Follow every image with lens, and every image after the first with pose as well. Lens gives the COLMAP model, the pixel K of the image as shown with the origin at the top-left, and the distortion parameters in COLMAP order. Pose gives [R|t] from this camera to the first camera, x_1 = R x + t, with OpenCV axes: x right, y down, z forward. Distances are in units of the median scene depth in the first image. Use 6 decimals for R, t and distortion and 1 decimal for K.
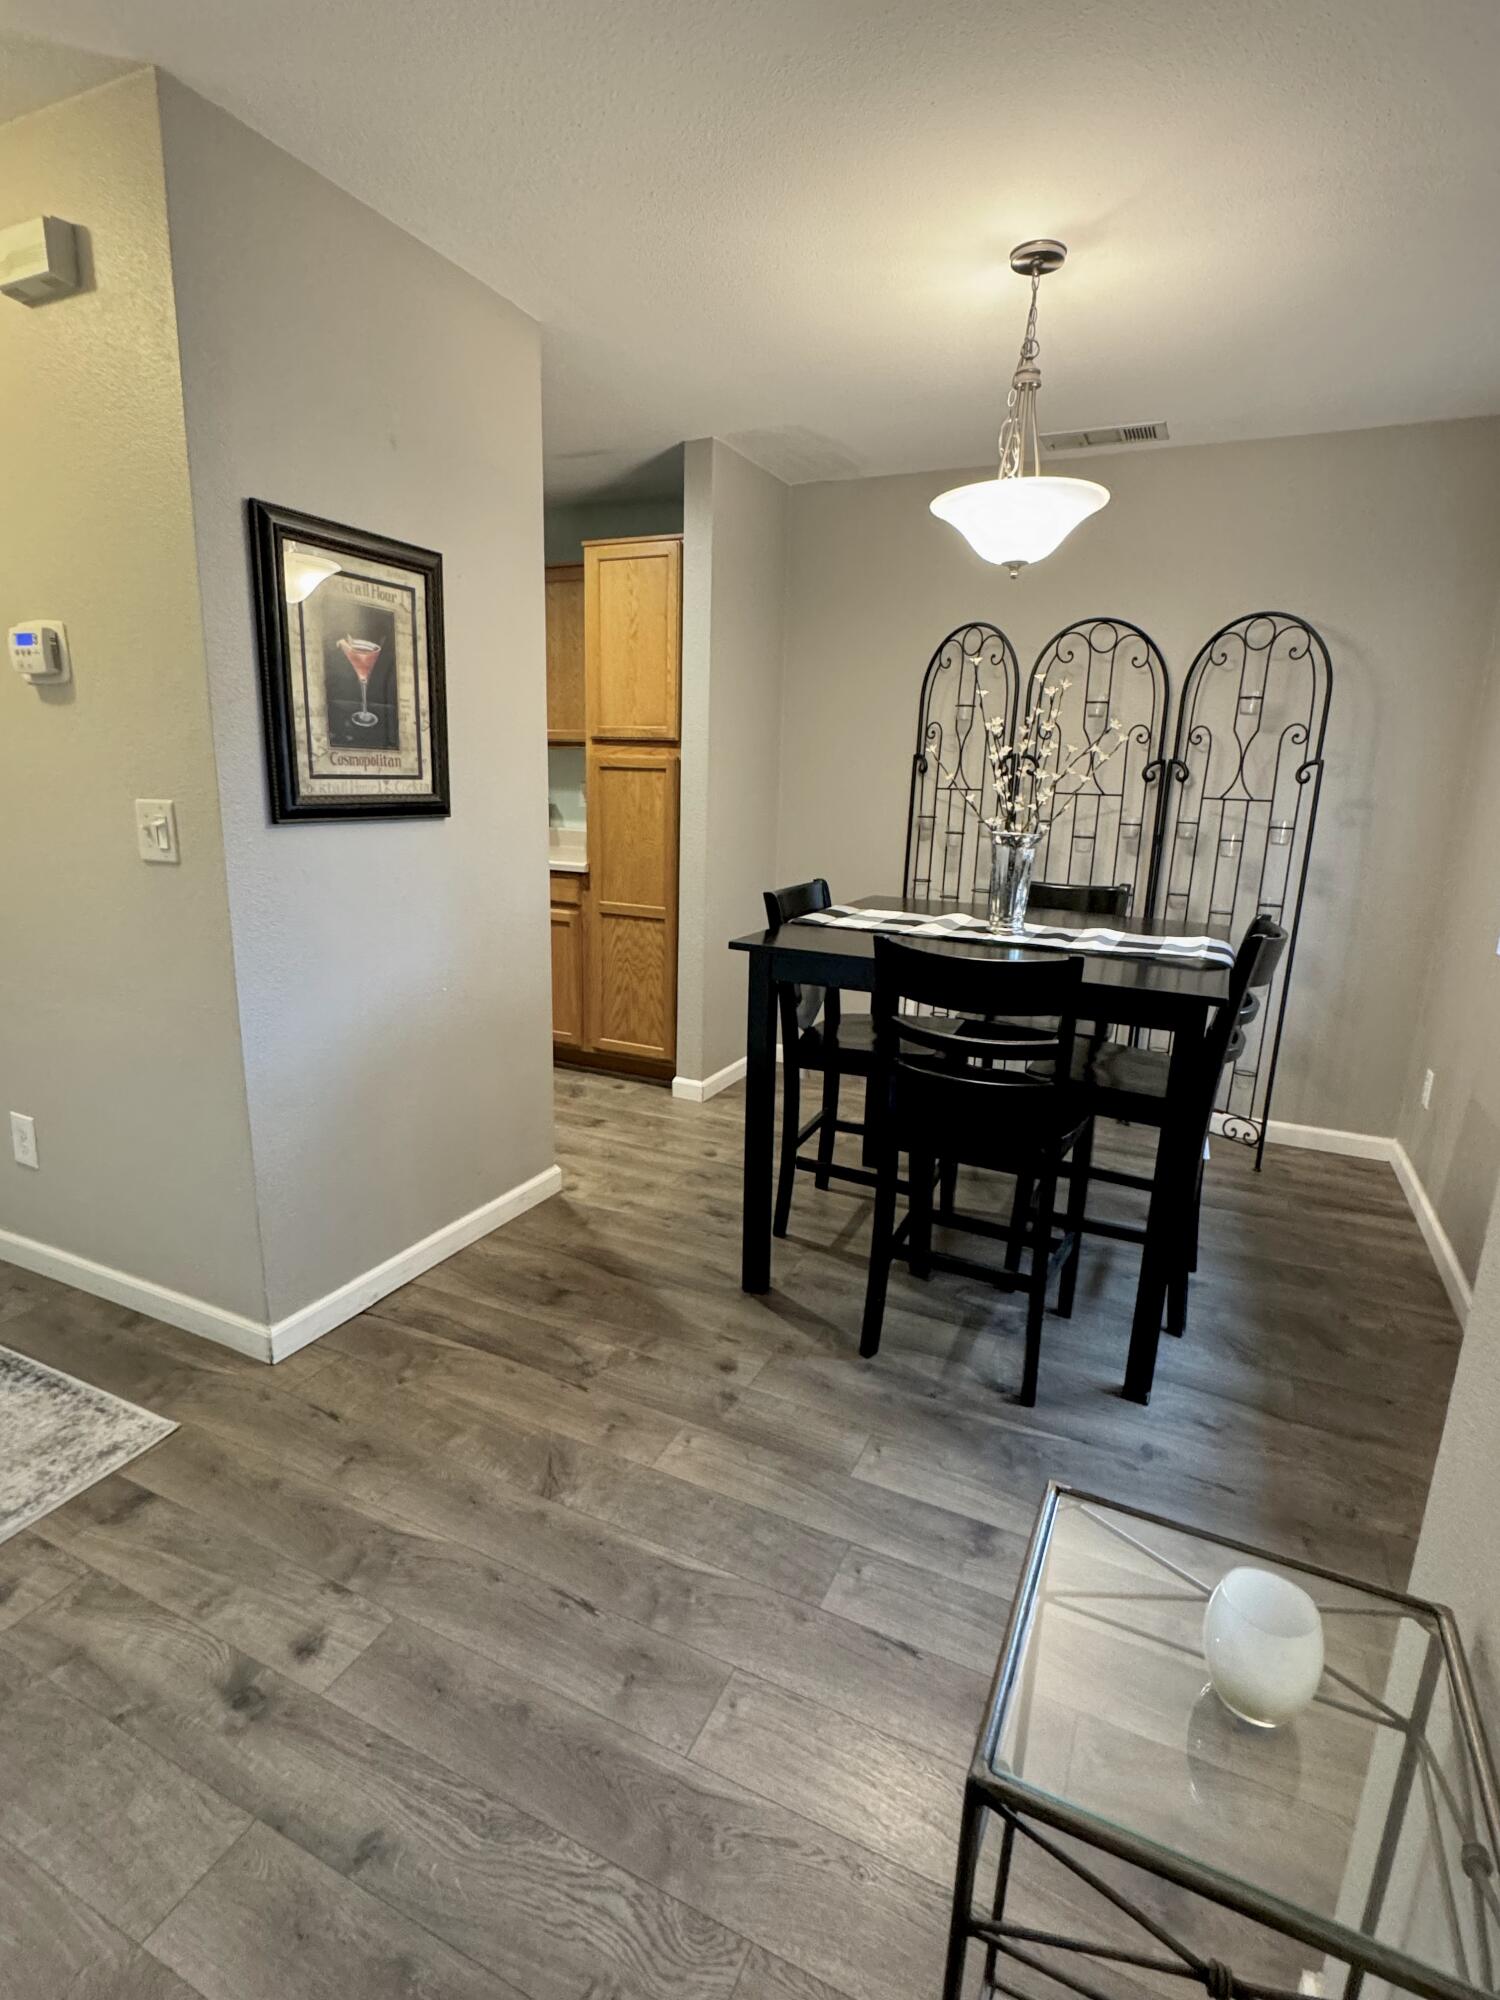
lens RADIAL K [[992.7, 0, 746.7], [0, 992.7, 996.7], [0, 0, 1]] dist [-0.000214, -0.000913]
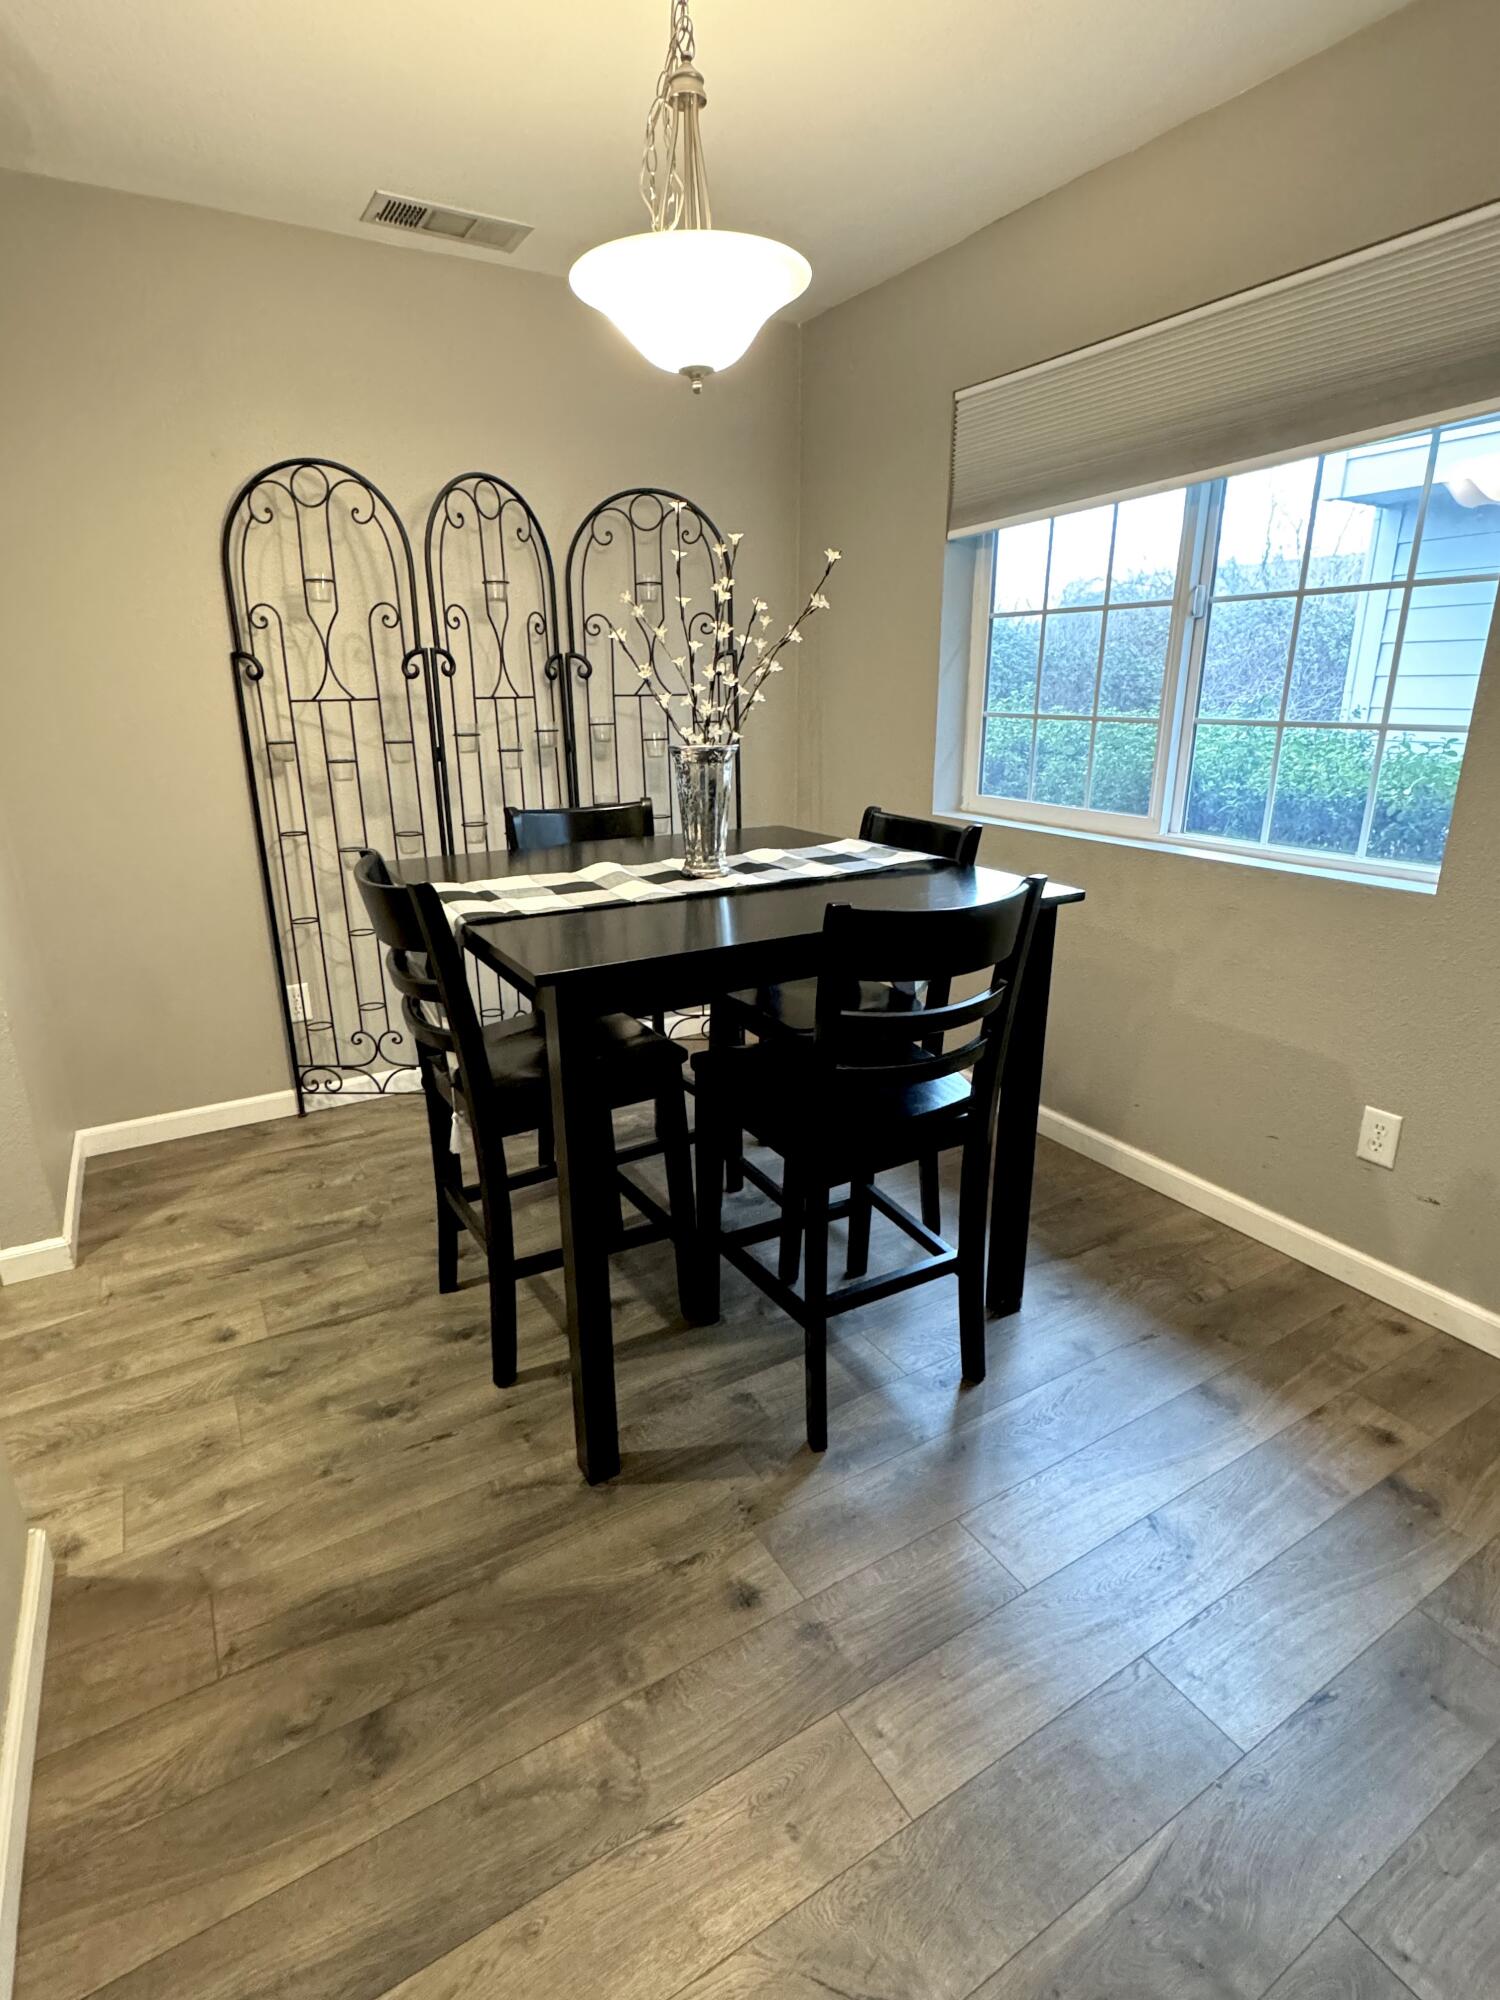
lens RADIAL K [[992.7, 0, 739.1], [0, 992.7, 993.6], [0, 0, 1]] dist [-0.000214, -0.000913]
pose [[0.554398, -0.282473, 0.782849, -0.278777], [0.211640, 0.957567, 0.195637, -0.092713], [-0.804892, 0.057222, 0.590656, 0.387095]]
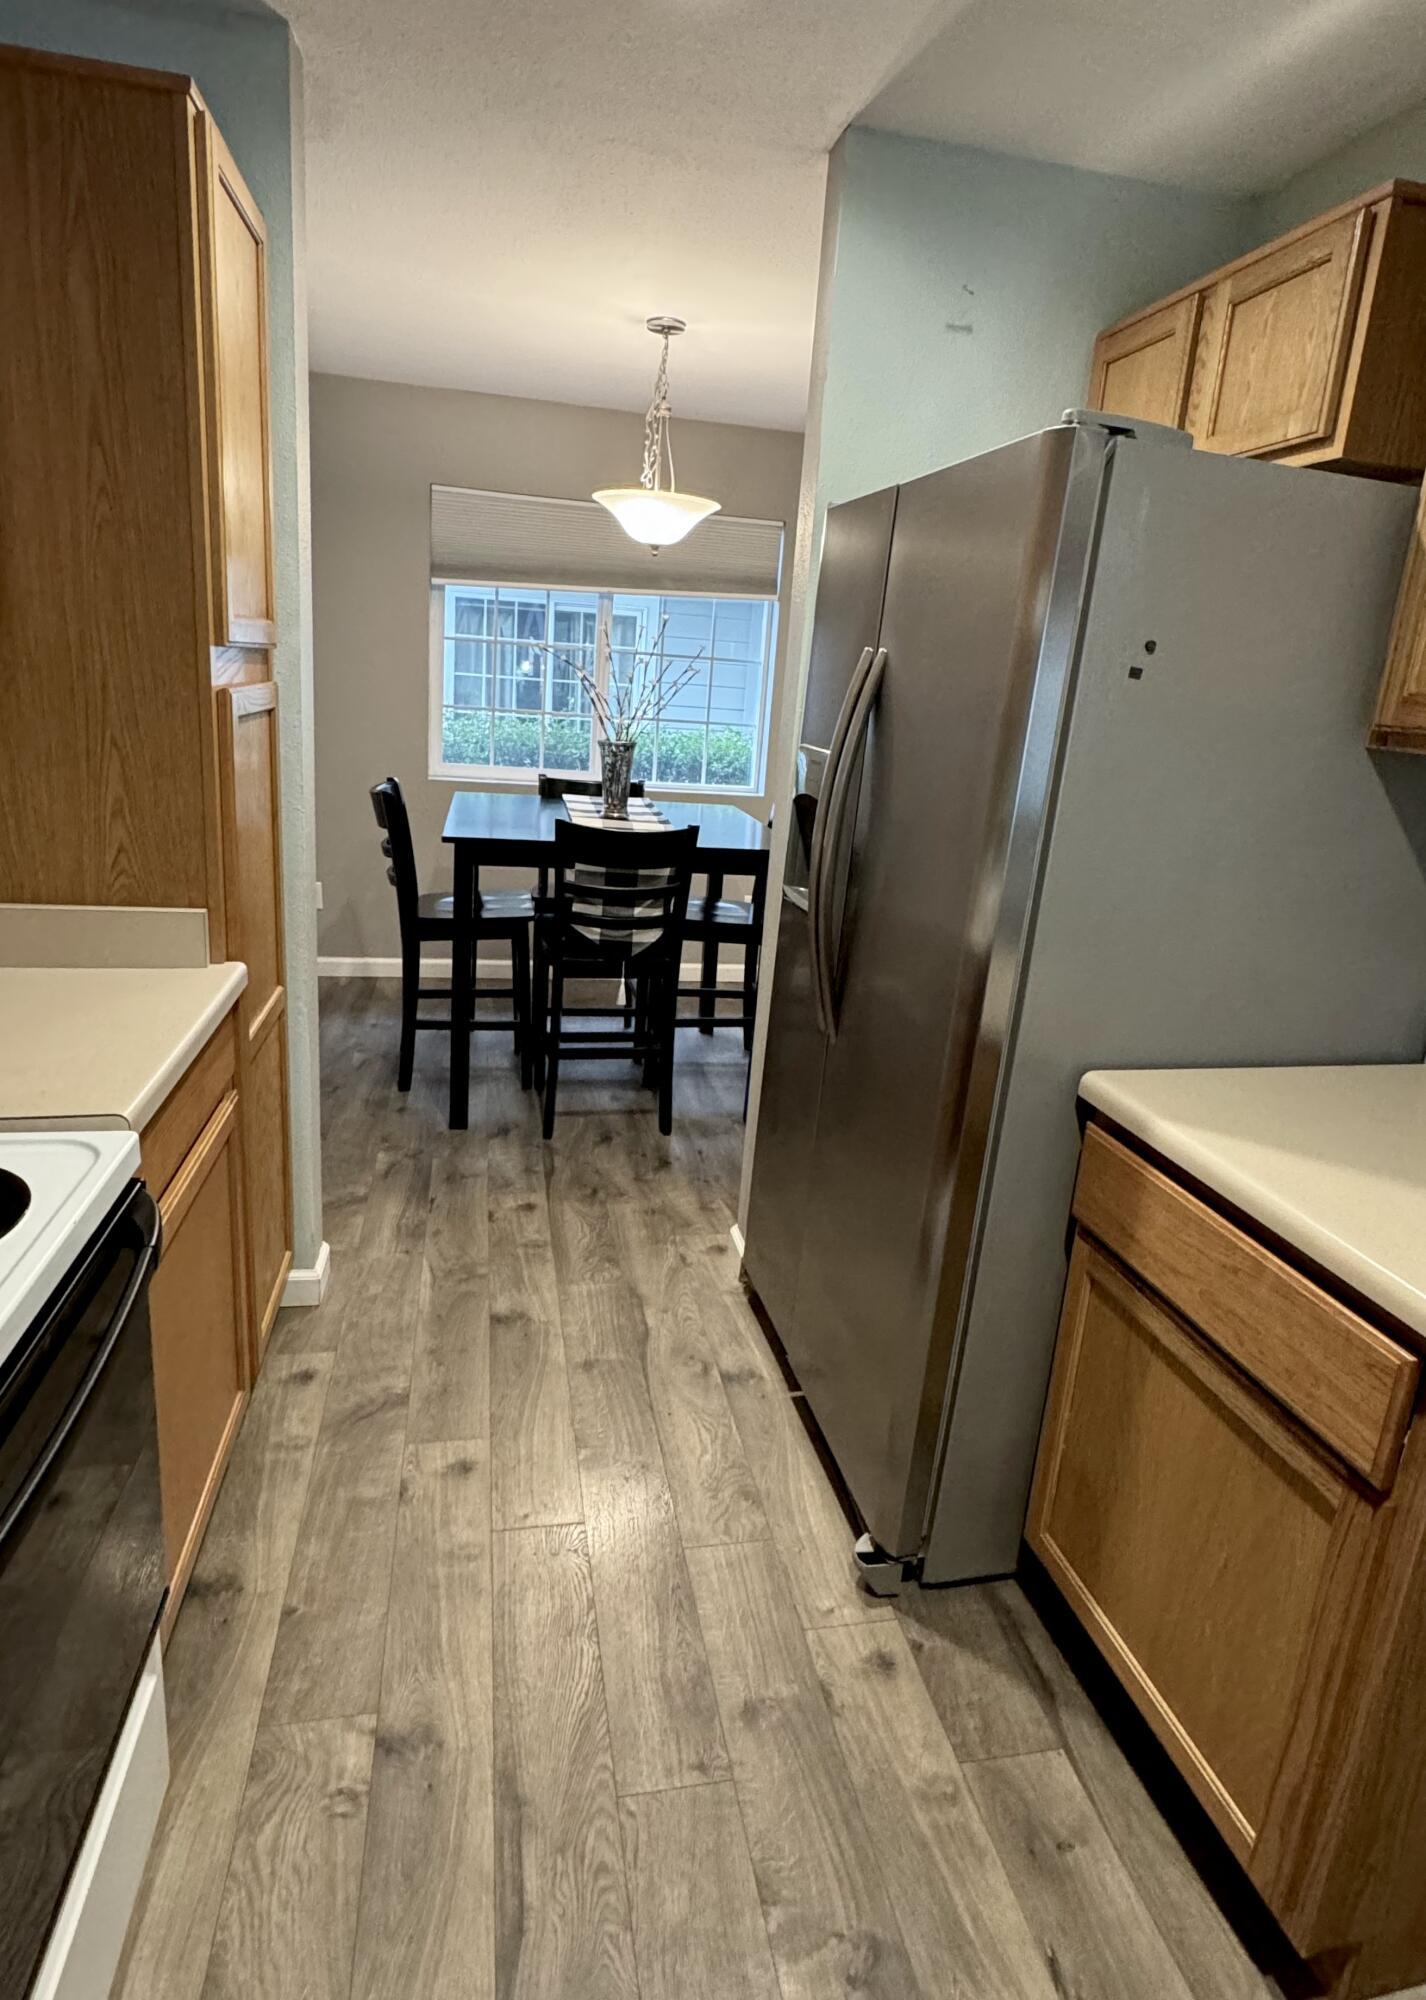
lens RADIAL K [[1087.8, 0, 711.0], [0, 1087.8, 945.6], [0, 0, 1]] dist [0.001202, -0.001048]
pose [[-0.594746, -0.261548, 0.760178, -0.714845], [0.103627, 0.912765, 0.395123, -0.346993], [-0.797207, 0.313773, -0.515759, 1.272399]]
